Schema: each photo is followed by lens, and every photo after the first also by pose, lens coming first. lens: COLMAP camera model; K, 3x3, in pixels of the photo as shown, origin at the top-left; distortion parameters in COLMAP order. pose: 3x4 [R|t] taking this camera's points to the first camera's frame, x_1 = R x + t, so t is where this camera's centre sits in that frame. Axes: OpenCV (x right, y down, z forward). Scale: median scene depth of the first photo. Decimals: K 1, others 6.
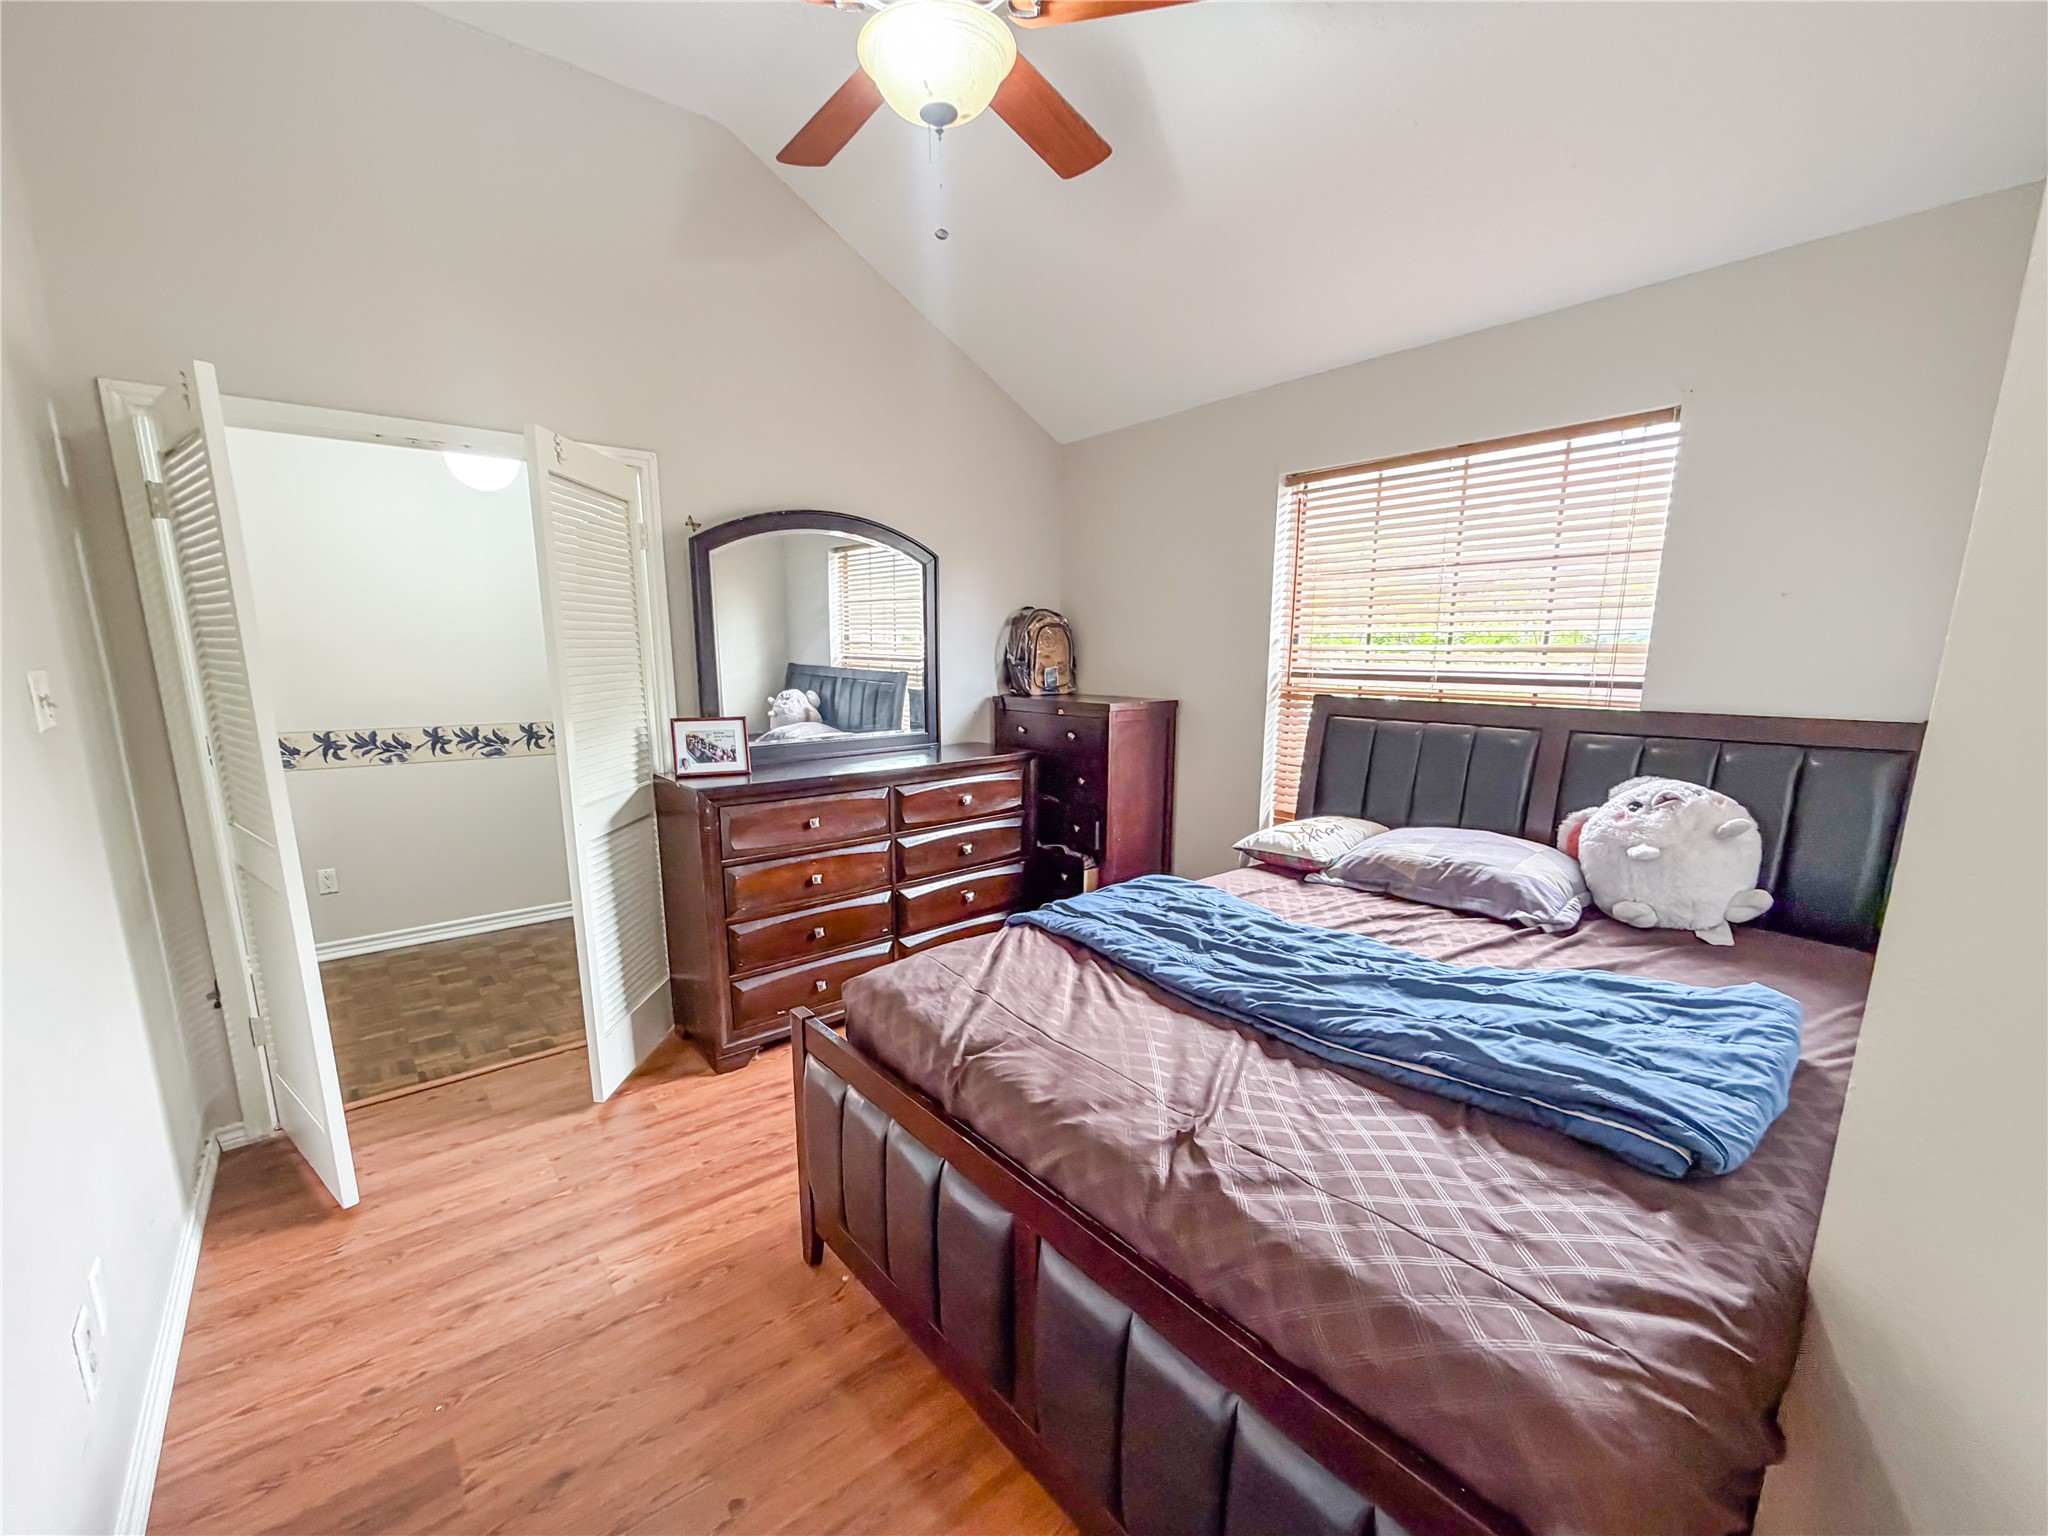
lens RADIAL K [[836.0, 0, 987.8], [0, 836.0, 808.9], [0, 0, 1]] dist [0.001647, -0.000605]
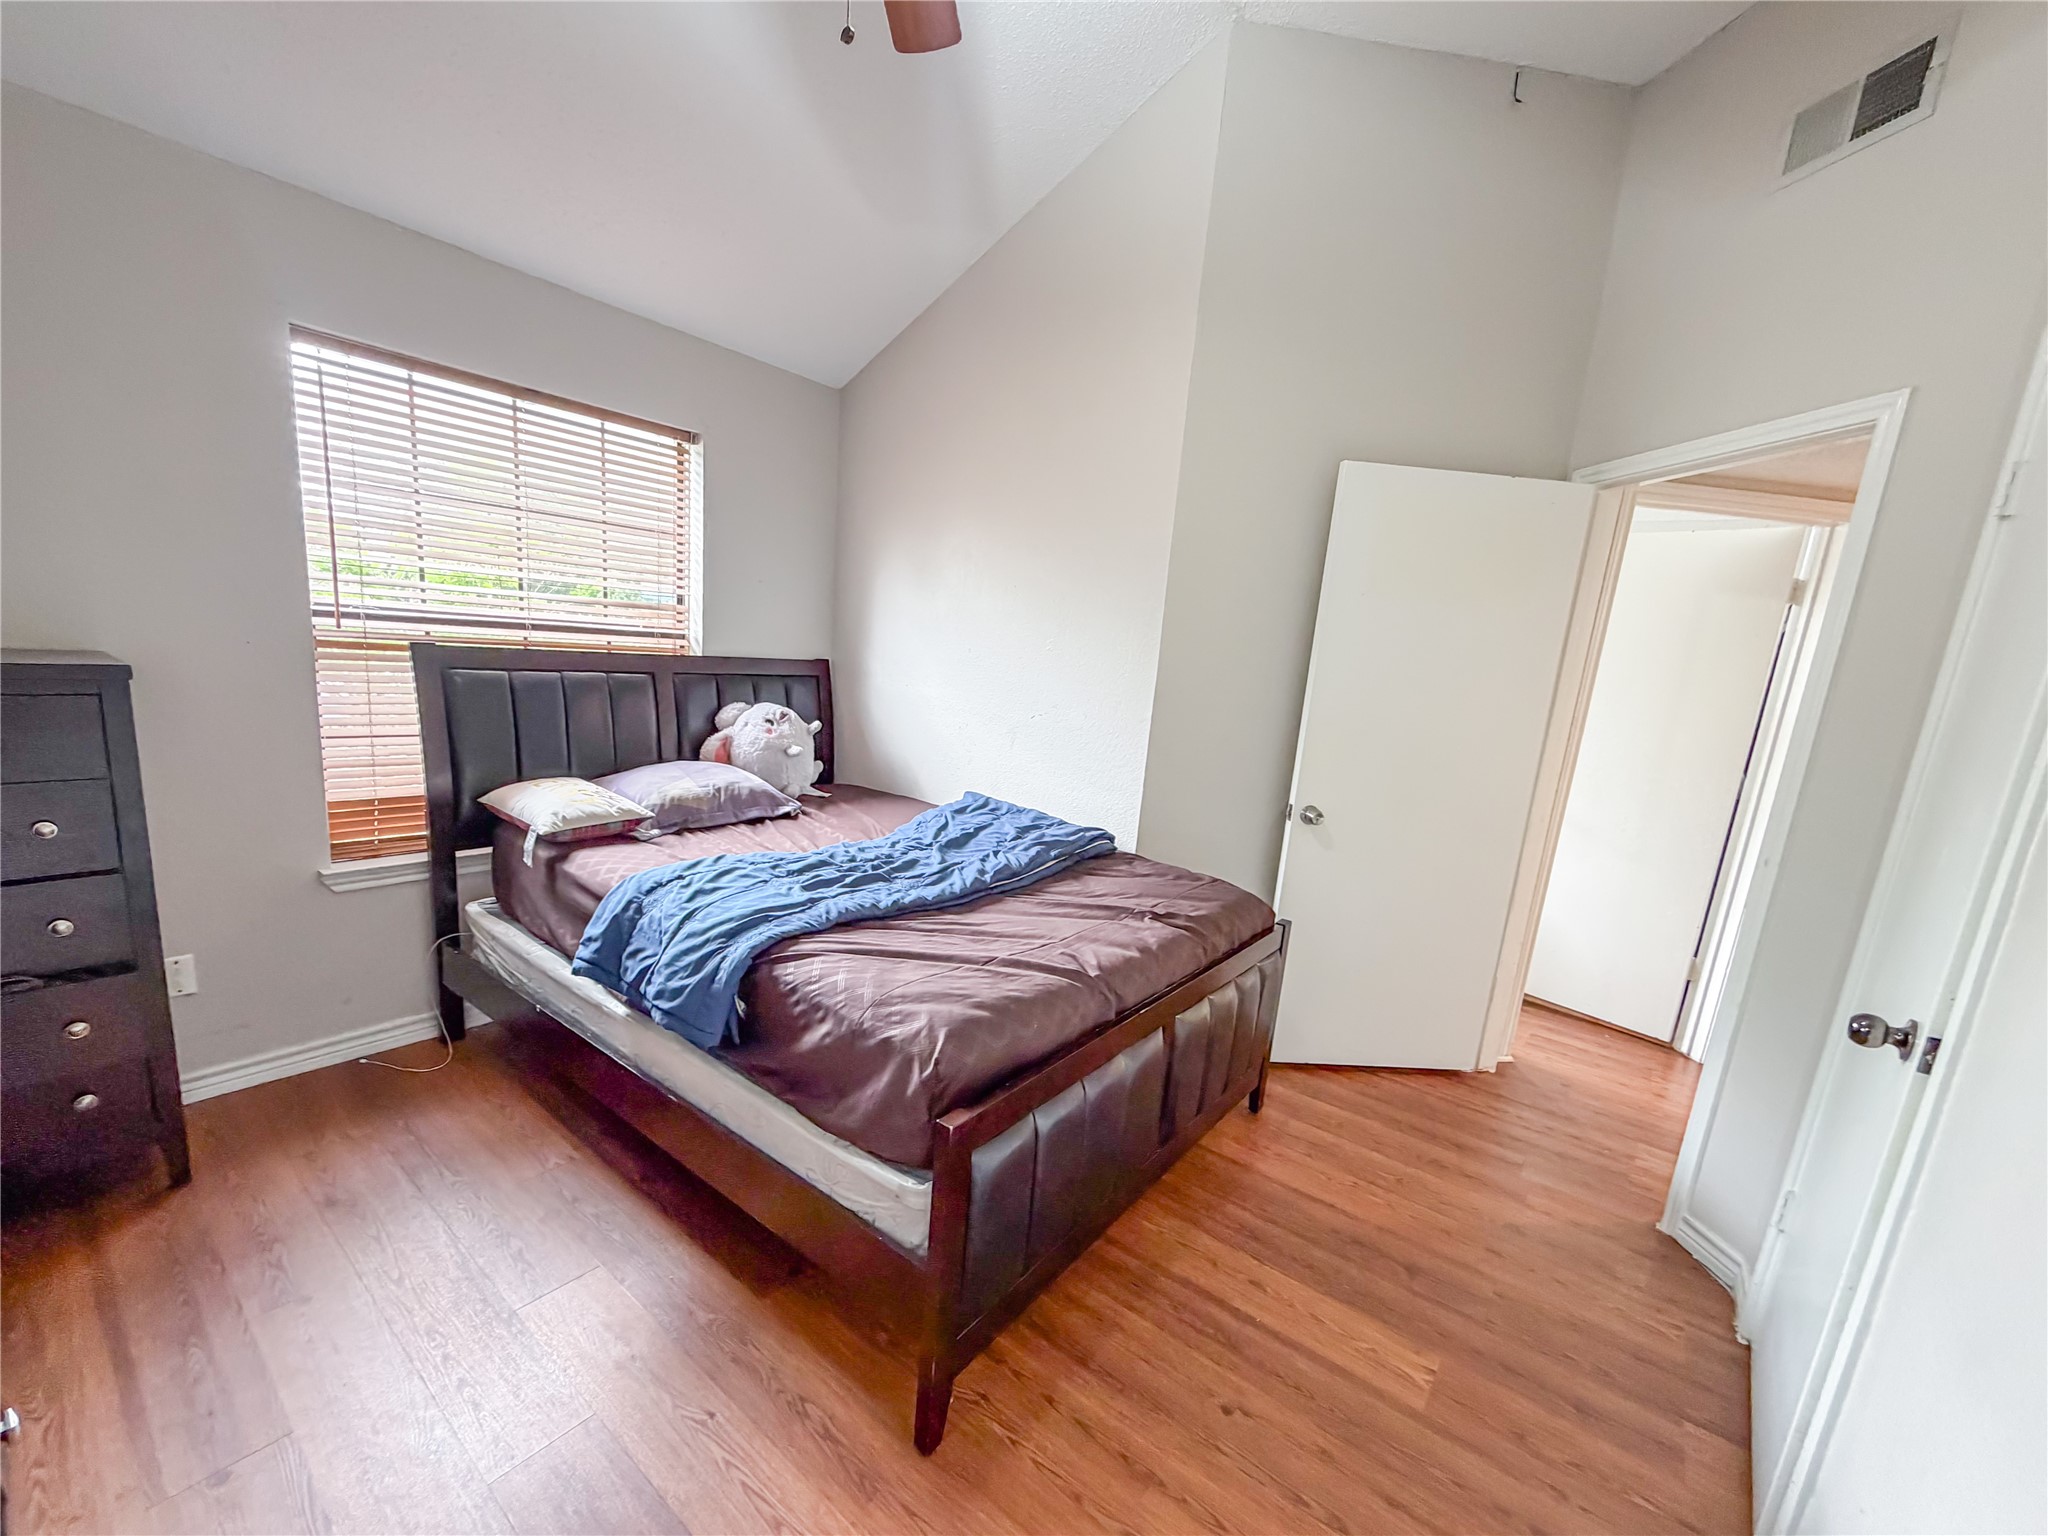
lens RADIAL K [[836.0, 0, 987.8], [0, 836.0, 808.9], [0, 0, 1]] dist [0.001647, -0.000605]
pose [[-0.218819, -0.205747, 0.953827, -0.701783], [0.107893, 0.966421, 0.233215, -0.148628], [-0.969782, 0.153943, -0.189272, 0.866518]]
